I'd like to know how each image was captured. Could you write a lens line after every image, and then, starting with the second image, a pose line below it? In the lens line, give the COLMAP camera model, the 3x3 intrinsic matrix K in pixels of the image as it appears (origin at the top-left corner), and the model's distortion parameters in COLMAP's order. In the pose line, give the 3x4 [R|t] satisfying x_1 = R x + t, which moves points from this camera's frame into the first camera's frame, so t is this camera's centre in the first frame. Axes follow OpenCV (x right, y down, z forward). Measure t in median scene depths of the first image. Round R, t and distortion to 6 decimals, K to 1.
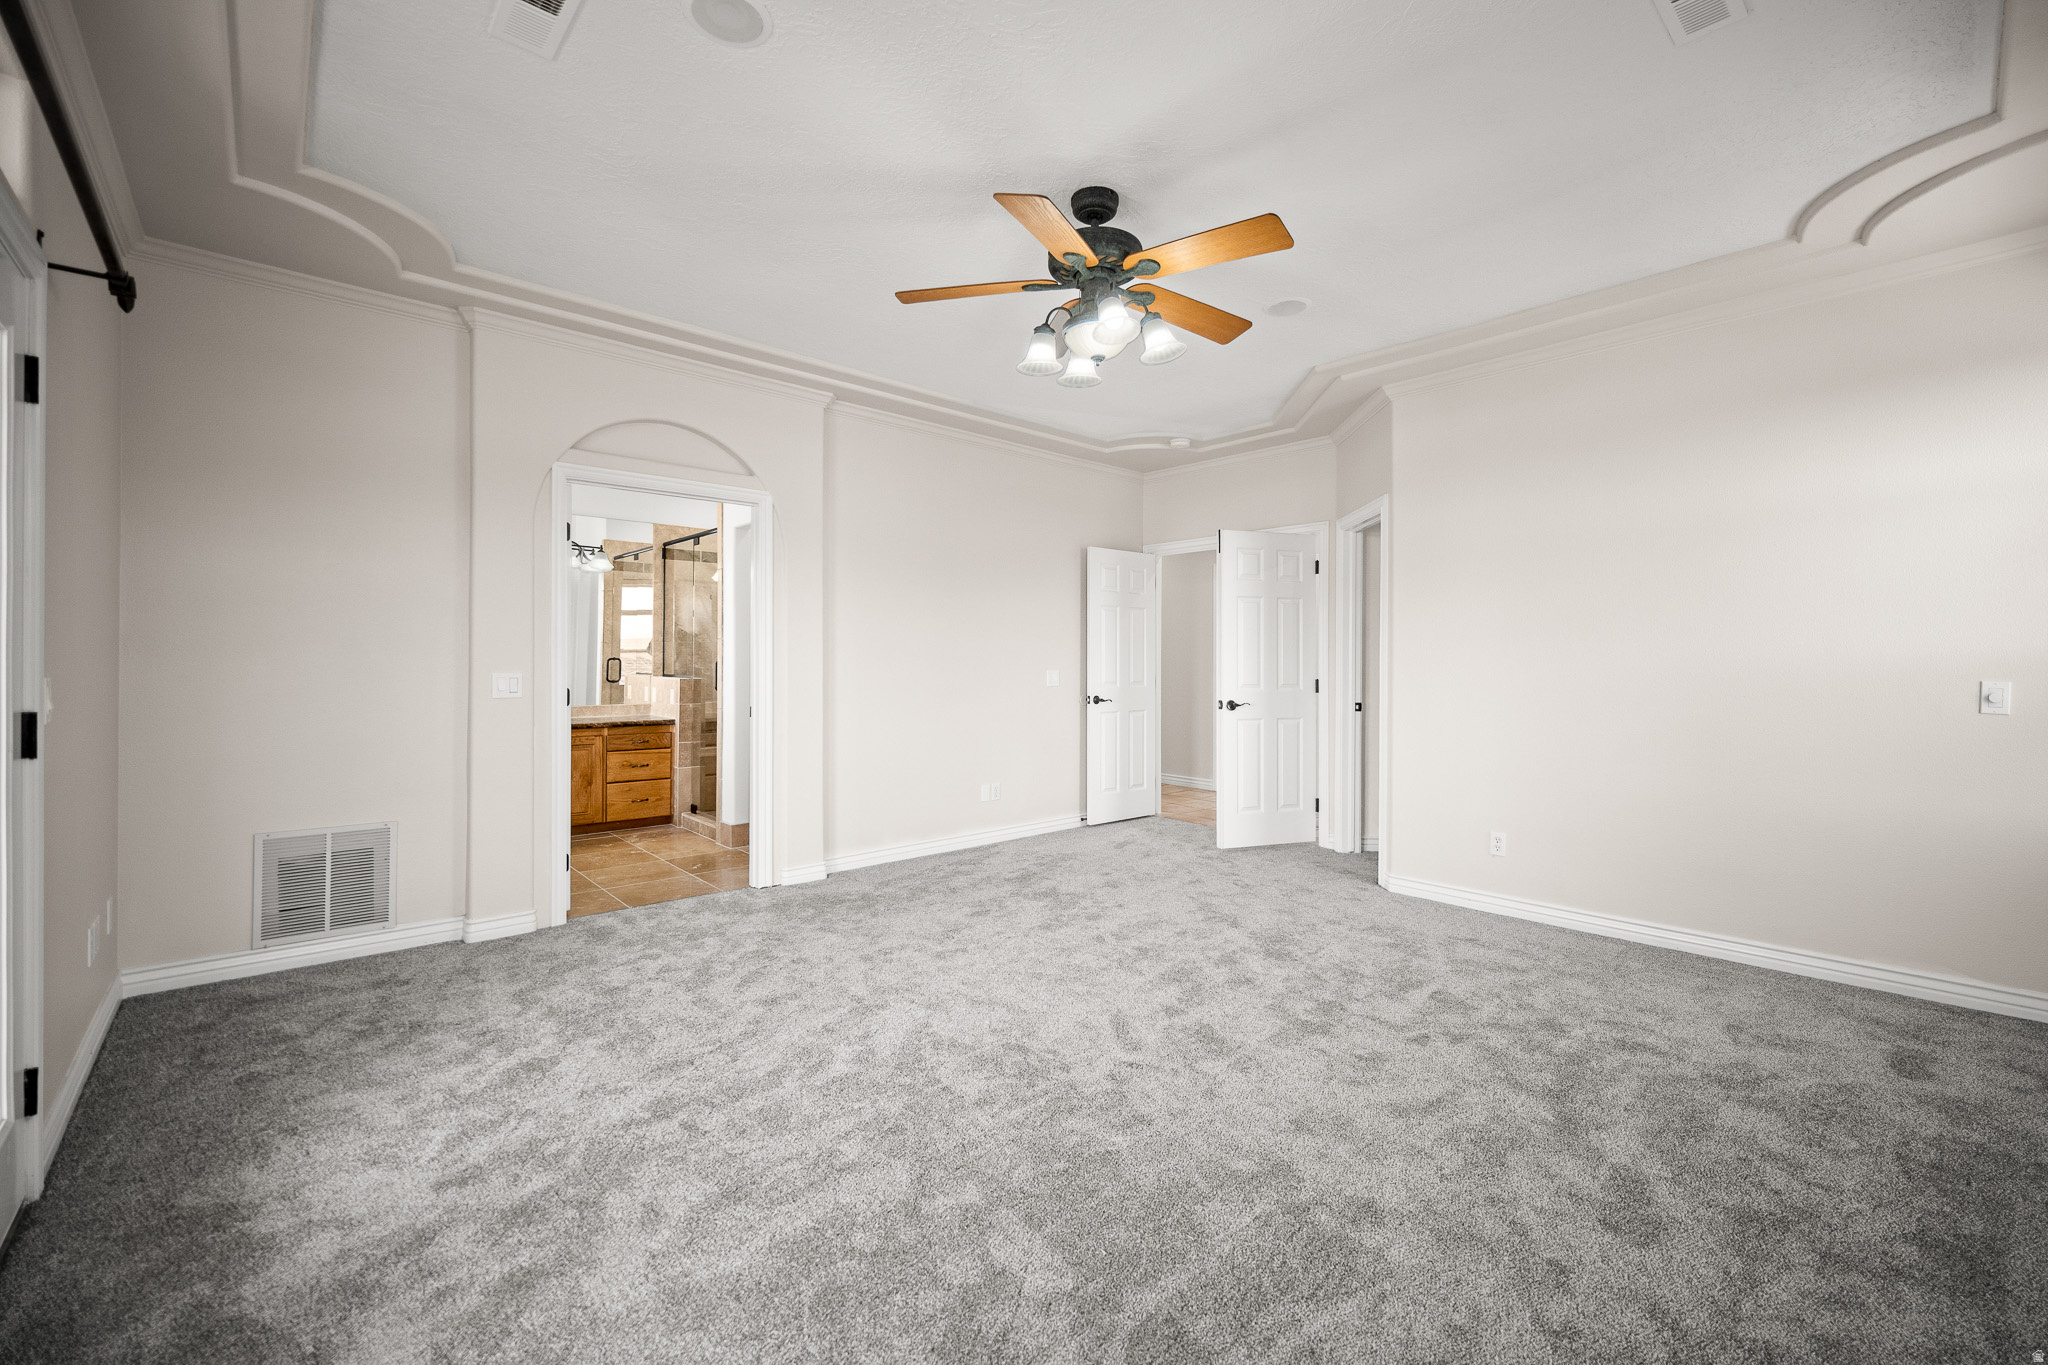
lens RADIAL K [[842.1, 0, 1029.2], [0, 842.1, 666.5], [0, 0, 1]] dist [-0.003478, 0.000496]
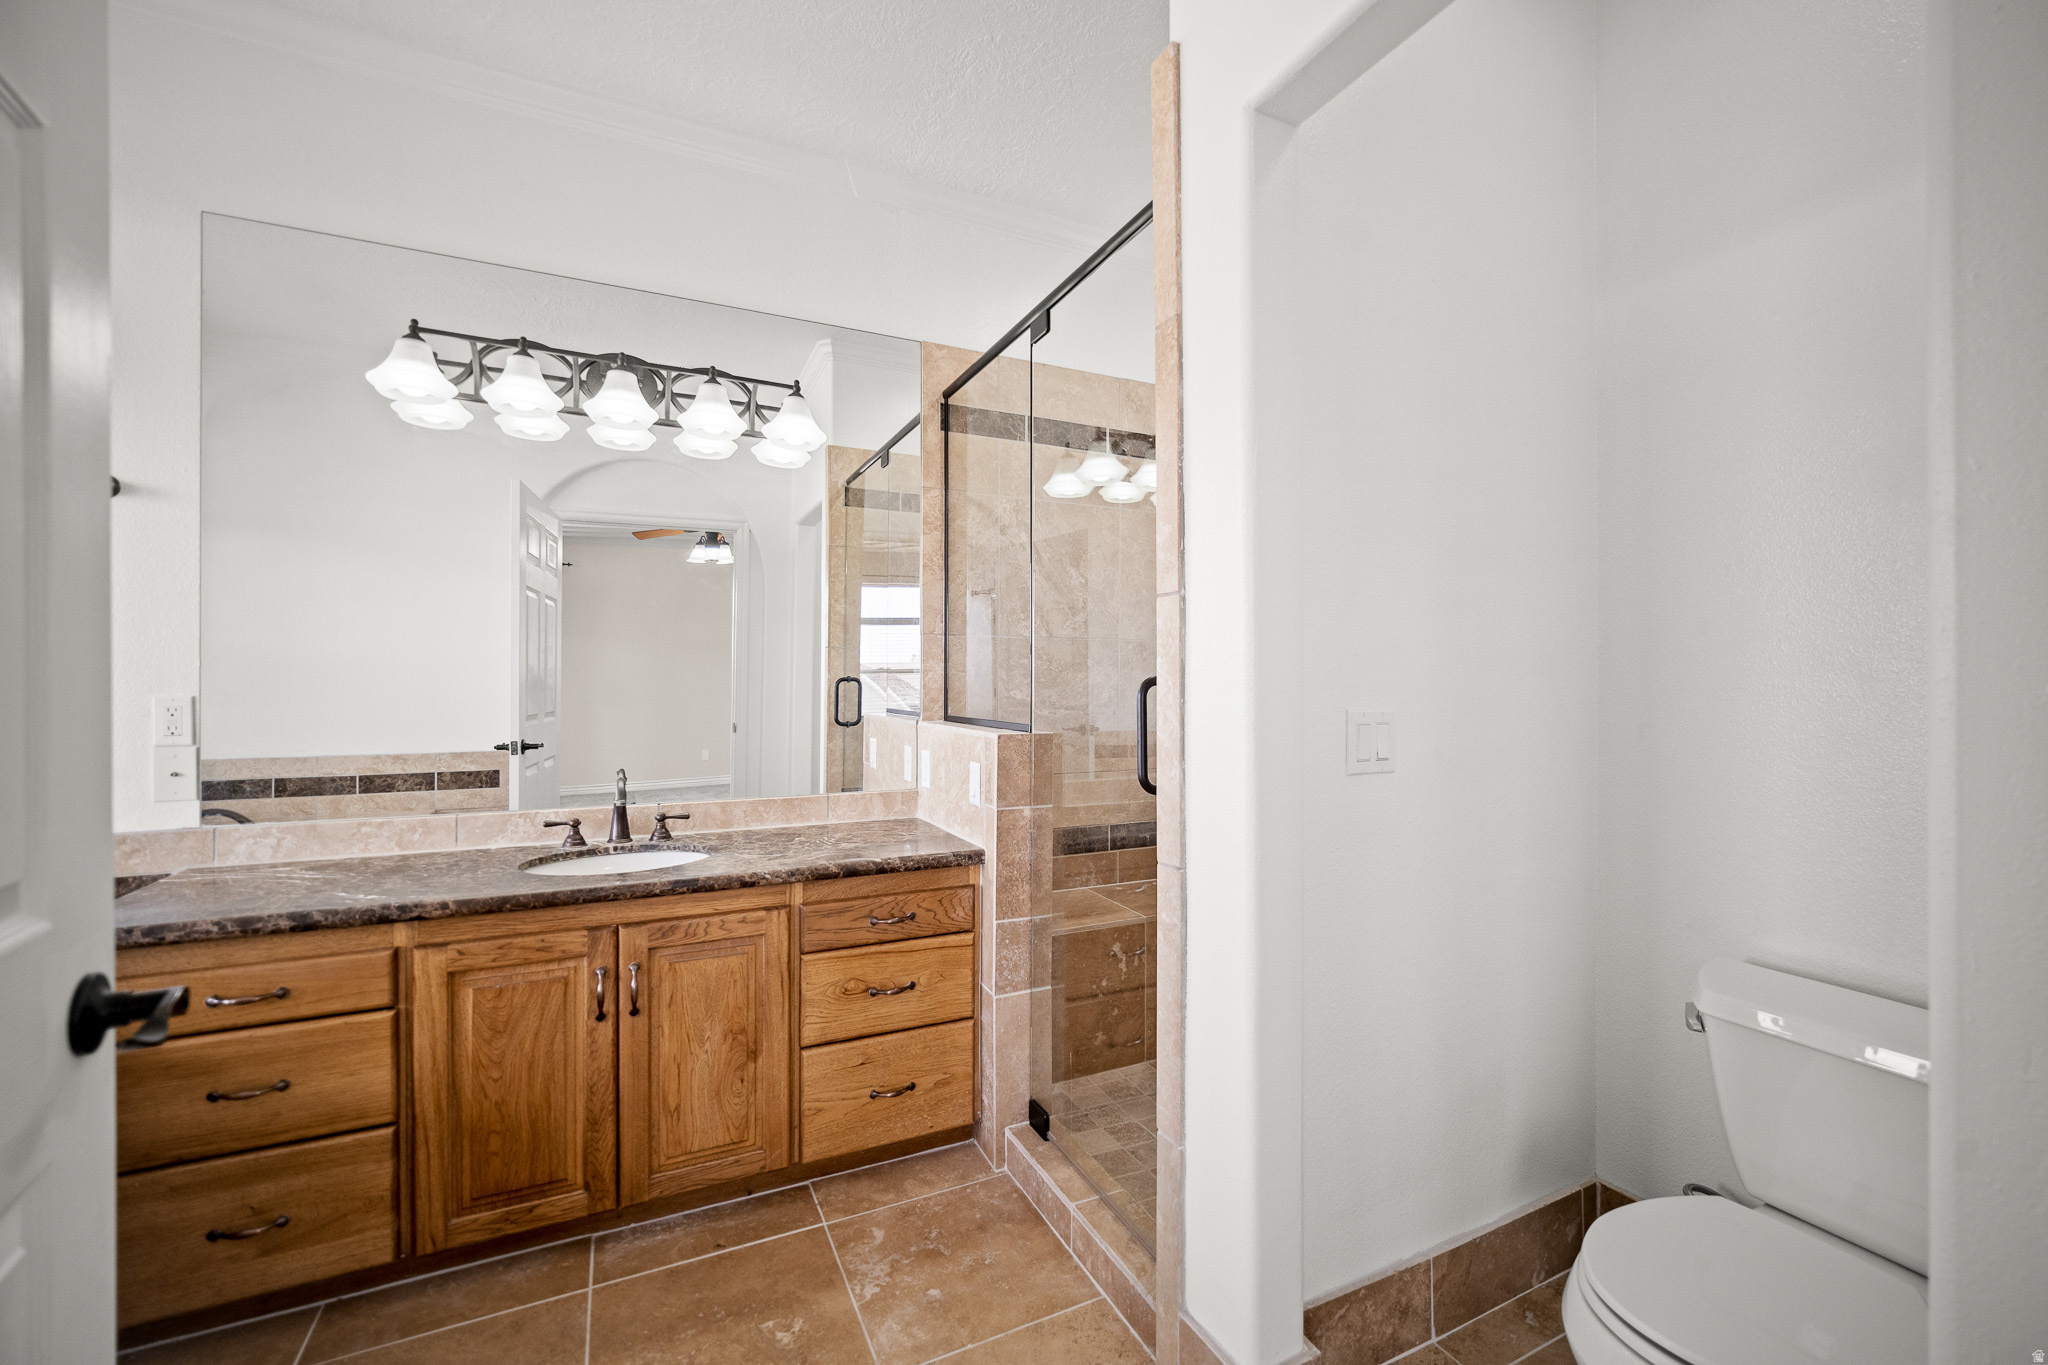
lens RADIAL K [[842.1, 0, 1016.6], [0, 842.1, 685.7], [0, 0, 1]] dist [-0.003478, 0.000496]
pose [[0.962134, -0.005826, -0.272516, -0.314295], [0.004961, 0.999980, -0.003861, -0.003244], [0.272533, 0.002362, 0.962144, 0.672592]]
